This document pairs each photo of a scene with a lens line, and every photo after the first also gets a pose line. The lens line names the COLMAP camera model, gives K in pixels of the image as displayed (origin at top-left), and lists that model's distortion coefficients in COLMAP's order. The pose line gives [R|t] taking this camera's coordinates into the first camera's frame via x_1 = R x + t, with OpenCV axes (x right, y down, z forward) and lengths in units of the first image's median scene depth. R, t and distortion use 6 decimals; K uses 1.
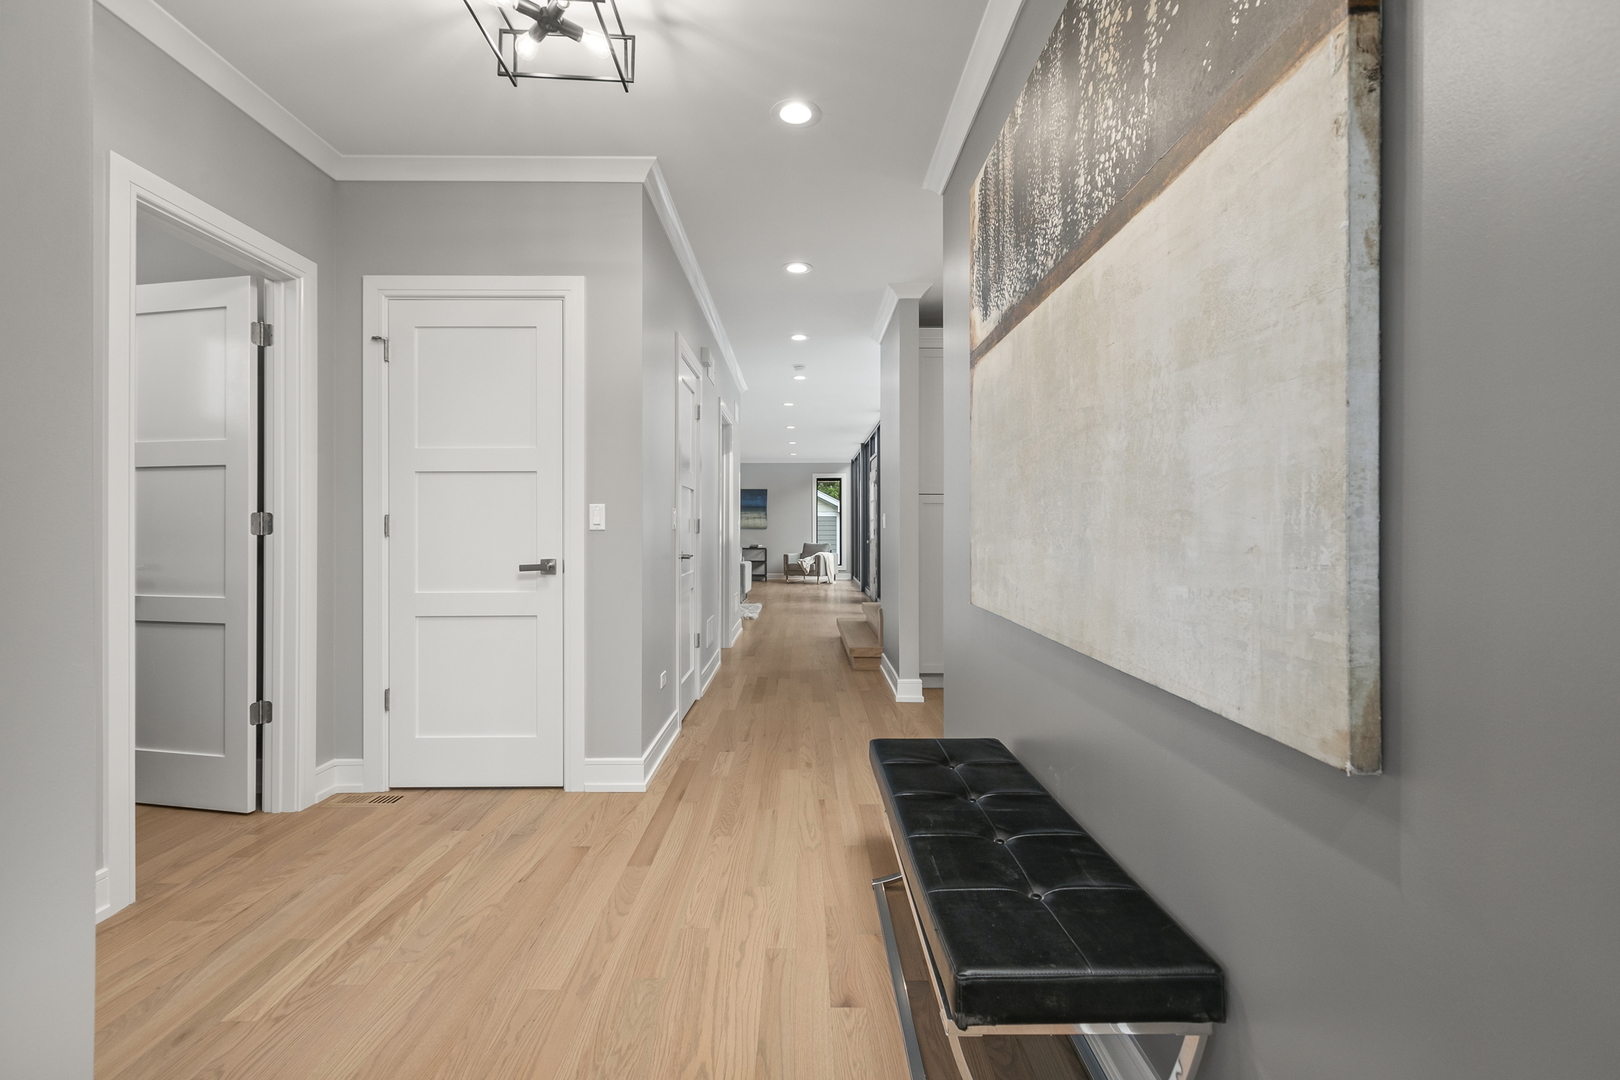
lens RADIAL K [[725.9, 0, 810.2], [0, 725.9, 533.3], [0, 0, 1]] dist [-0.001808, 0.000220]
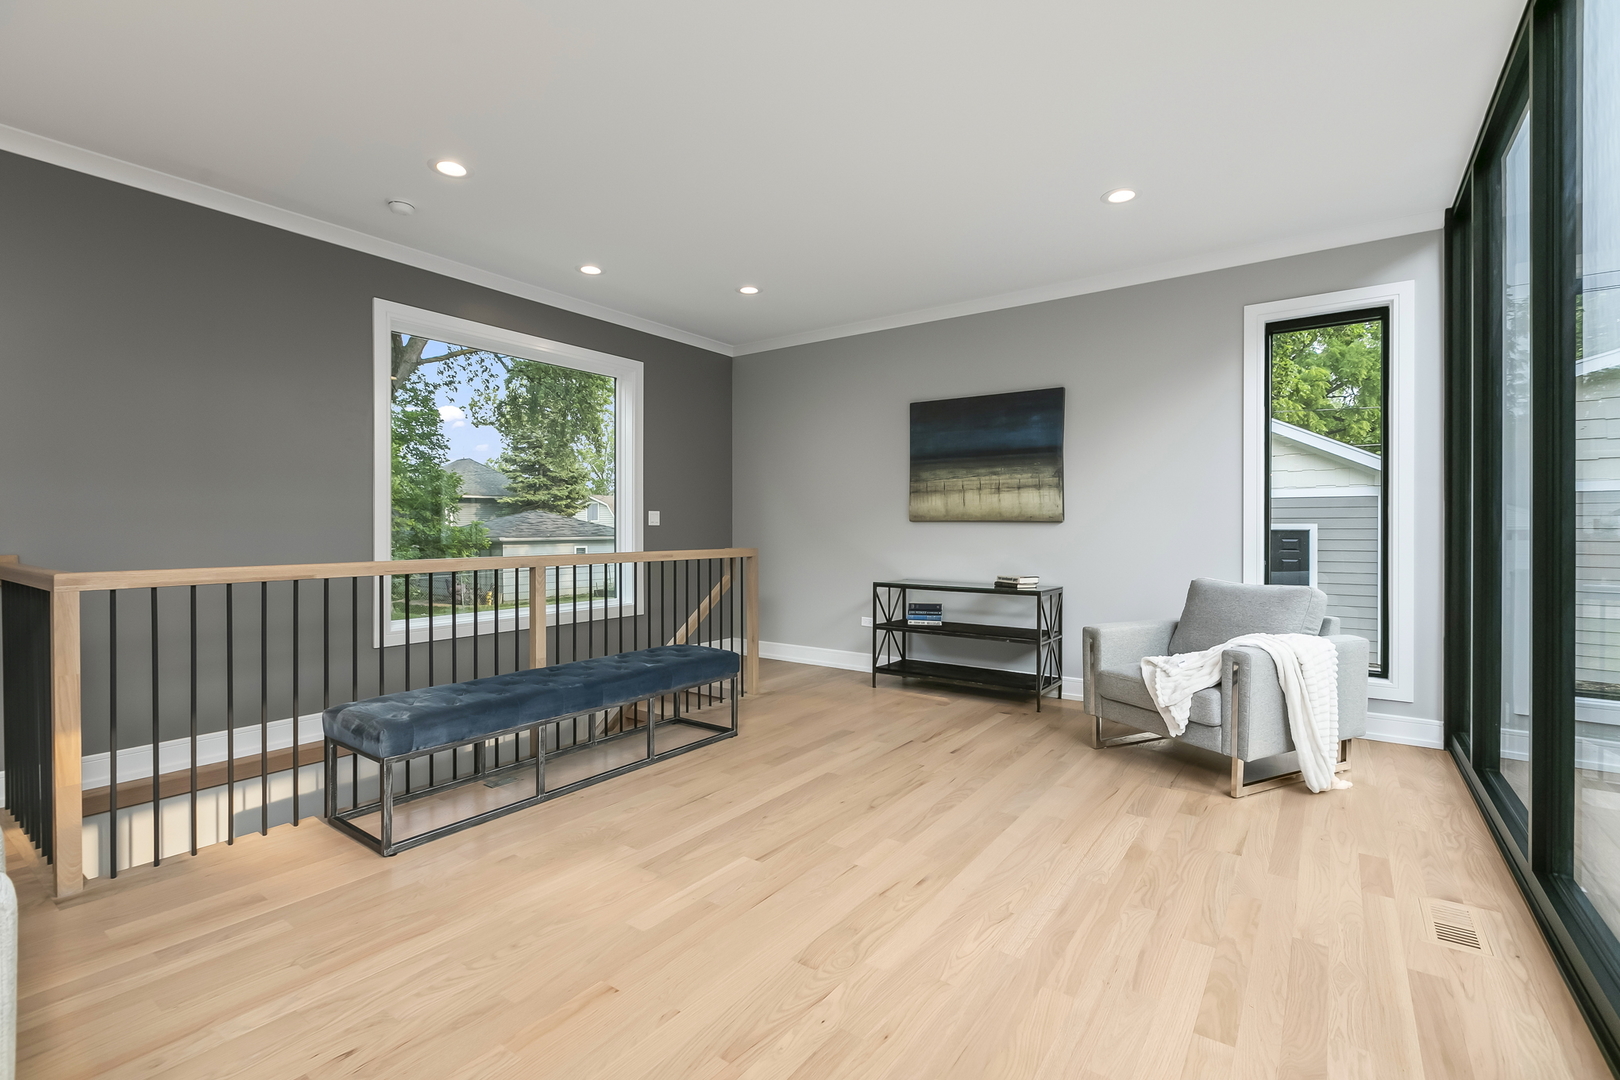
lens RADIAL K [[725.9, 0, 809.8], [0, 725.9, 533.6], [0, 0, 1]] dist [-0.001808, 0.000220]
pose [[0.808217, 0.004295, -0.588869, 0.049082], [-0.001563, 0.999986, 0.005148, -0.005239], [0.588883, -0.003241, 0.808212, 1.142189]]
